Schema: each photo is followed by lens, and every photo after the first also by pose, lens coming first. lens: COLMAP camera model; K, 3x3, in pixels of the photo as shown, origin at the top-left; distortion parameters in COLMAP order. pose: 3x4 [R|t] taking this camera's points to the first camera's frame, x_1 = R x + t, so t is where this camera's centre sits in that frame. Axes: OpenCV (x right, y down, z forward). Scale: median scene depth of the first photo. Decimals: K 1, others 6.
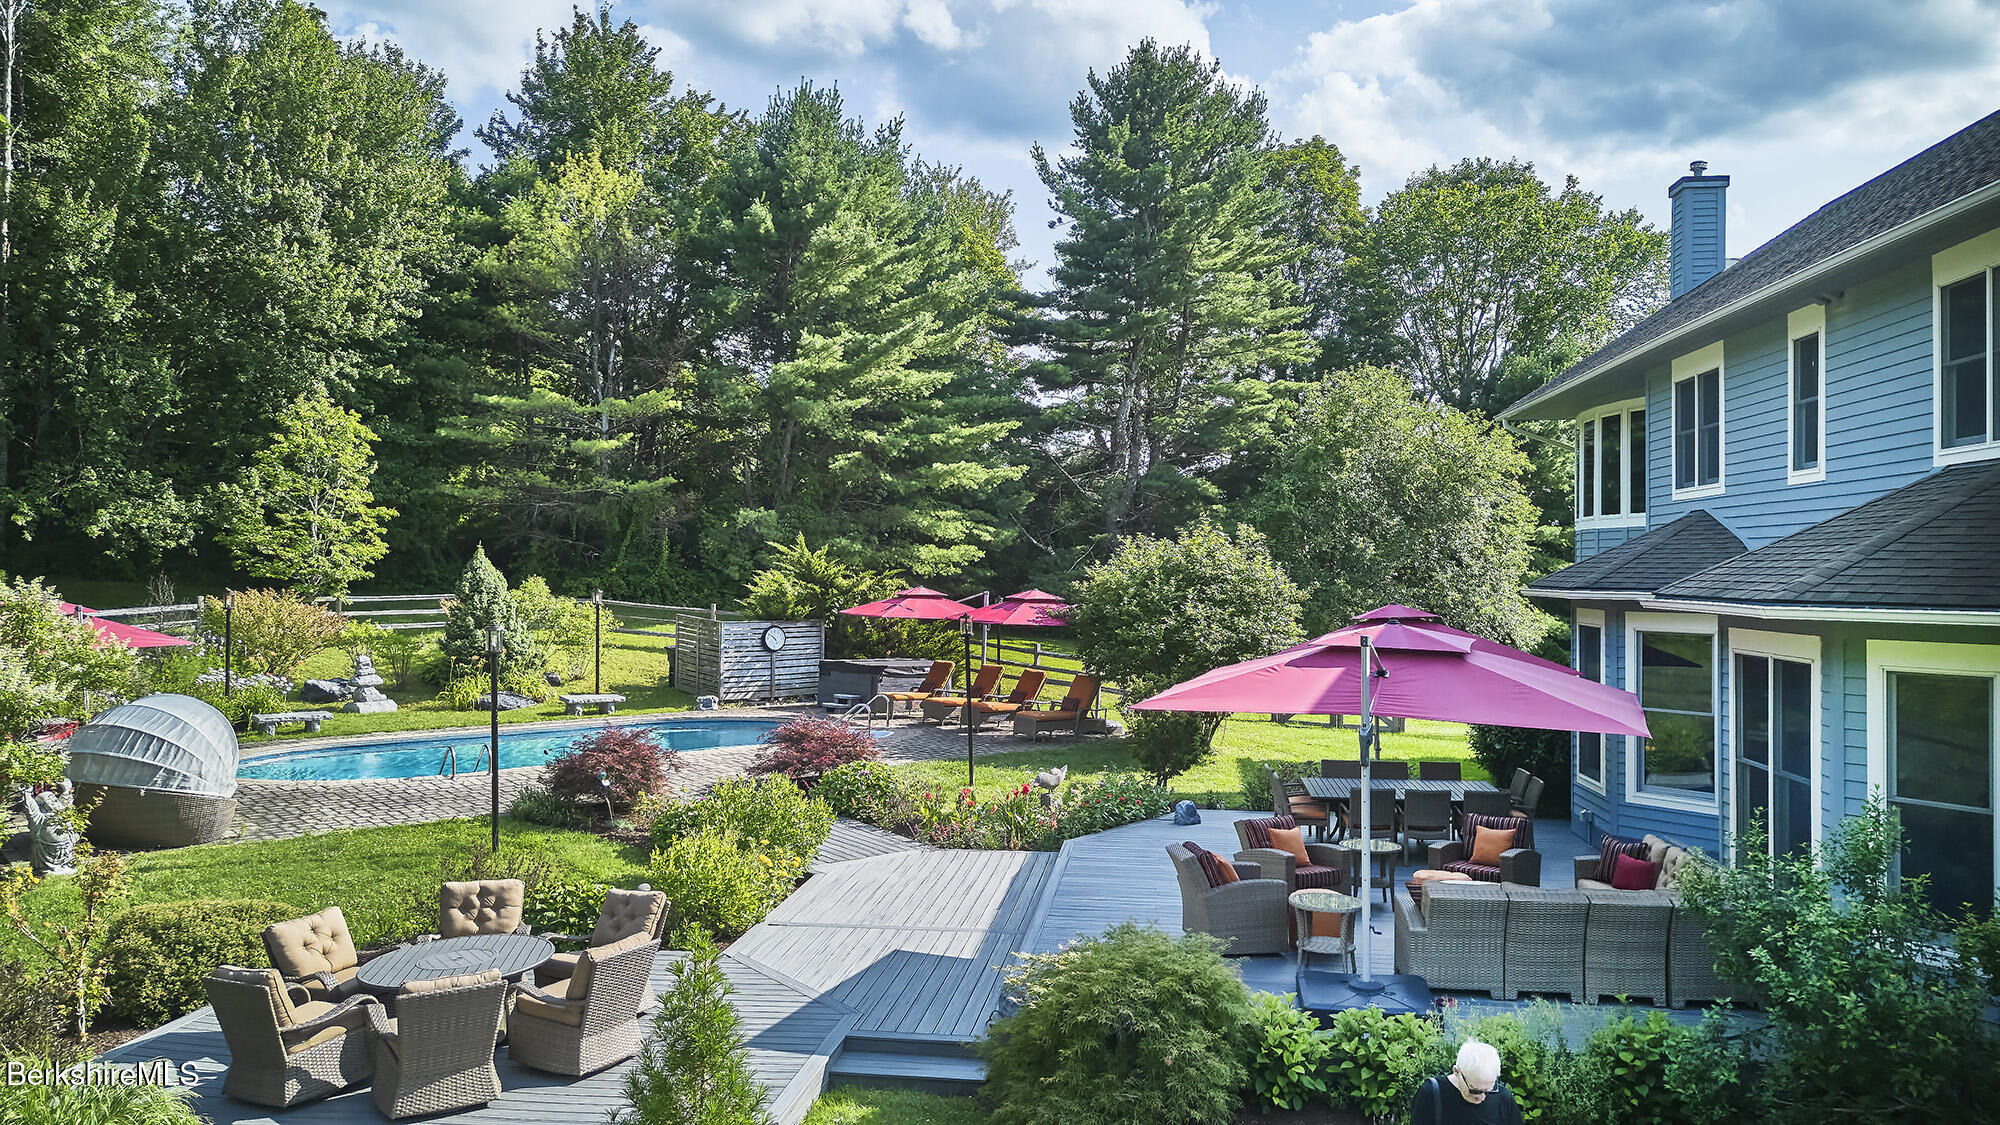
lens RADIAL K [[1405.4, 0, 1000.0], [0, 1405.4, 562.5], [0, 0, 1]] dist [0.065230, -0.066373]
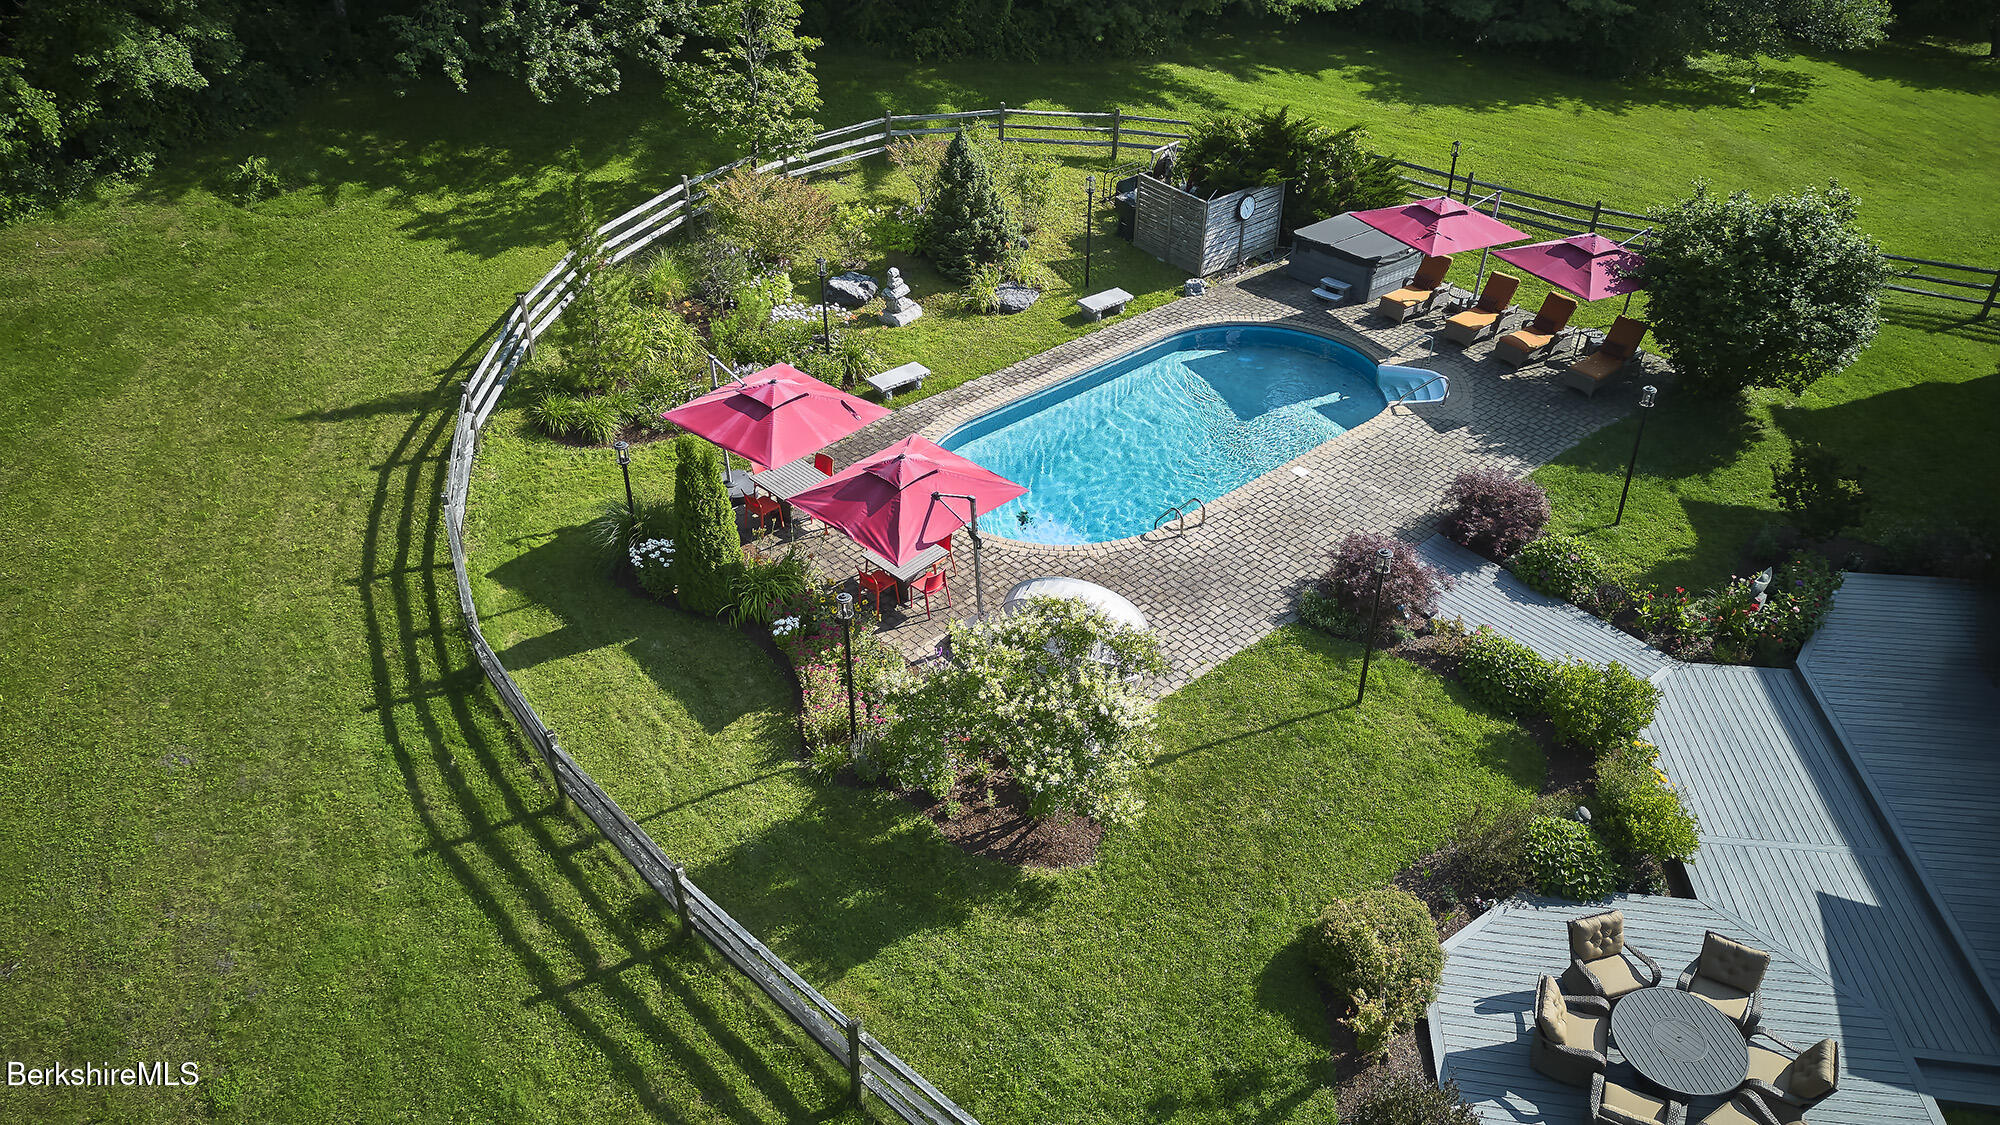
lens RADIAL K [[1405.4, 0, 1000.0], [0, 1405.4, 562.5], [0, 0, 1]] dist [0.065230, -0.066373]
pose [[0.999945, -0.008081, 0.006690, -0.355848], [0.002991, 0.830824, 0.556527, -0.306546], [-0.010055, -0.556477, 0.830802, 0.025841]]
